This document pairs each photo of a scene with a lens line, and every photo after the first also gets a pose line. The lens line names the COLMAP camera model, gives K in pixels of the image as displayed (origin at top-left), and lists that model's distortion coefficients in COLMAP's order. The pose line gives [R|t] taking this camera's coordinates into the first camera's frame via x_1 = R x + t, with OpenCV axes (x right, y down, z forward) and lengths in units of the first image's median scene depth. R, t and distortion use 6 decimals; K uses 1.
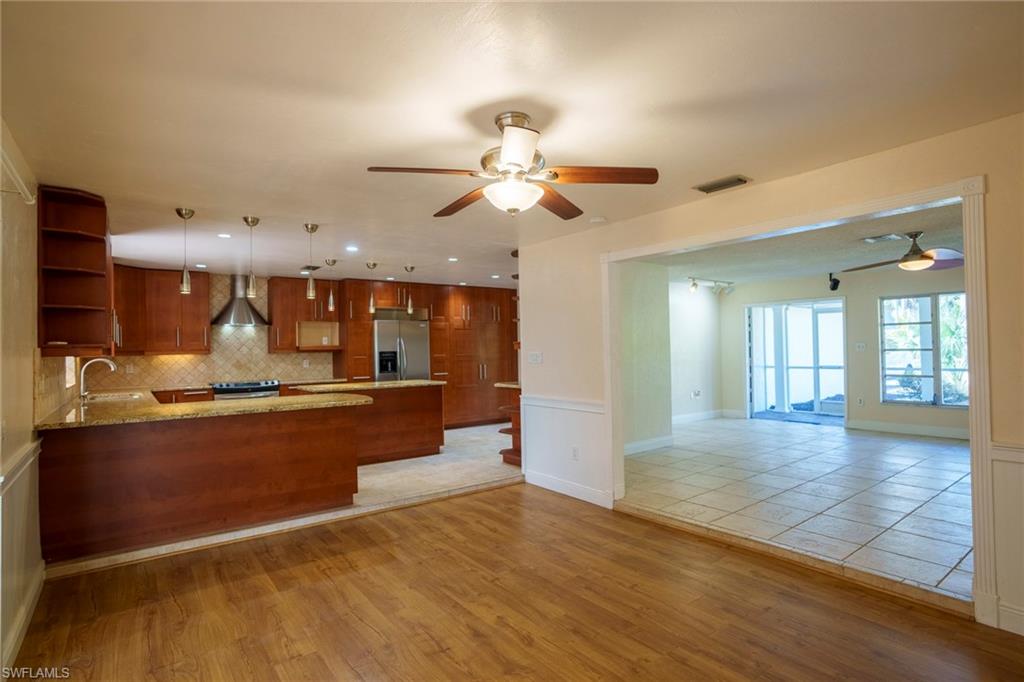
lens RADIAL K [[521.9, 0, 516.4], [0, 521.9, 337.3], [0, 0, 1]] dist [-0.064922, 0.038471]
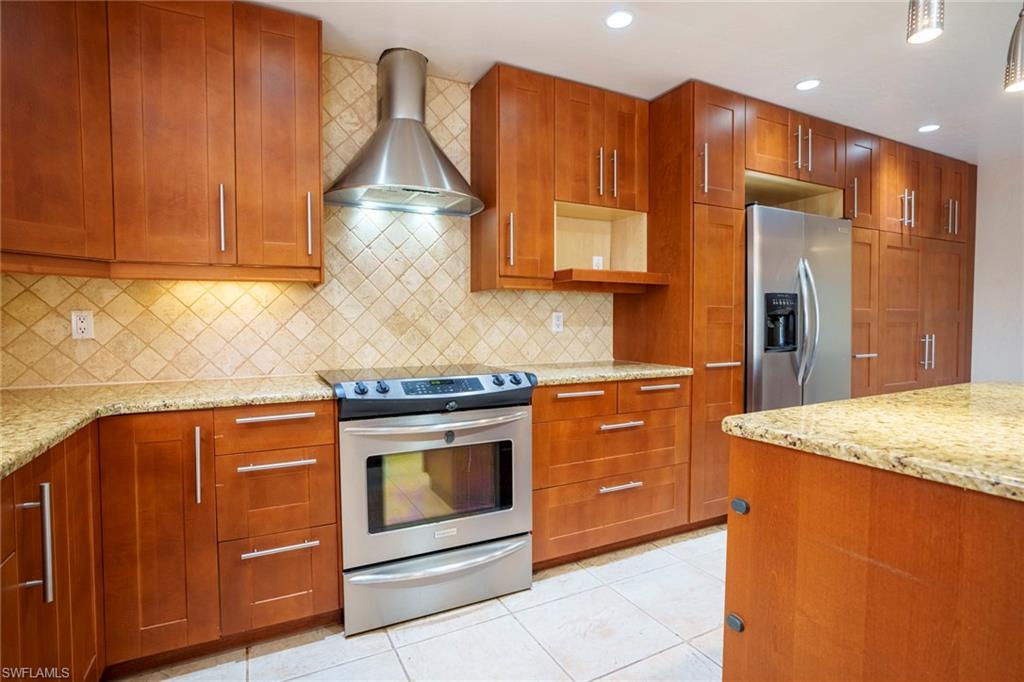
lens RADIAL K [[521.9, 0, 516.4], [0, 521.9, 337.3], [0, 0, 1]] dist [-0.064922, 0.038471]
pose [[0.985355, 0.023138, -0.168938, -0.417120], [-0.013685, 0.998286, 0.056905, 0.045117], [0.169965, -0.053760, 0.983983, 0.690316]]
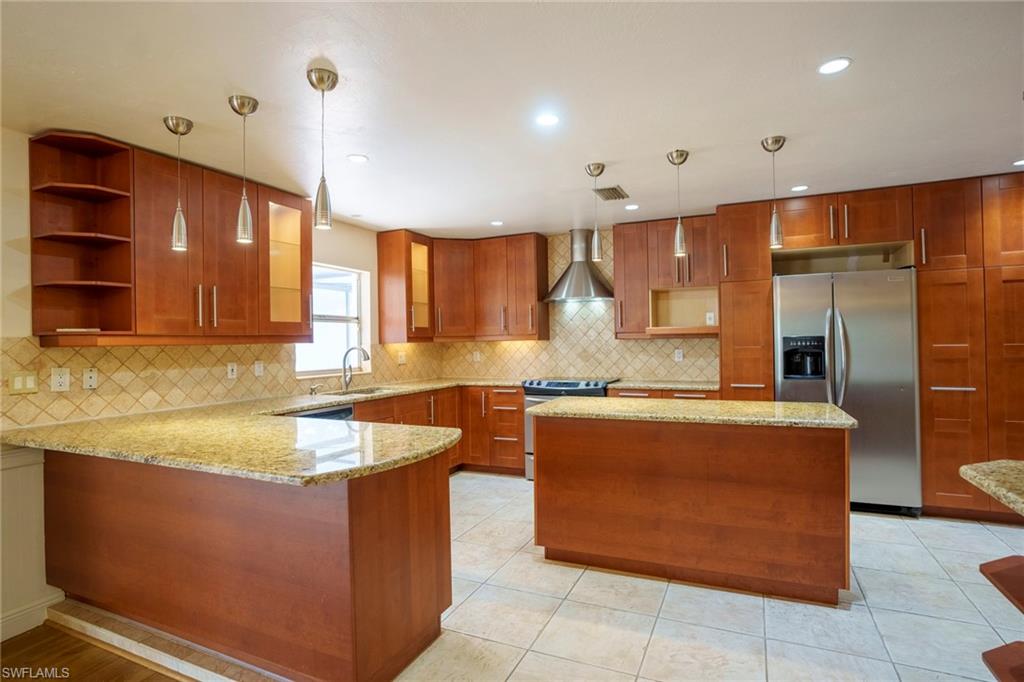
lens RADIAL K [[521.9, 0, 516.4], [0, 521.9, 337.3], [0, 0, 1]] dist [-0.064922, 0.038471]
pose [[0.475798, 0.003537, -0.879547, 0.063122], [0.025933, 0.999501, 0.018048, 0.013468], [0.879172, -0.031397, 0.475469, 0.589879]]
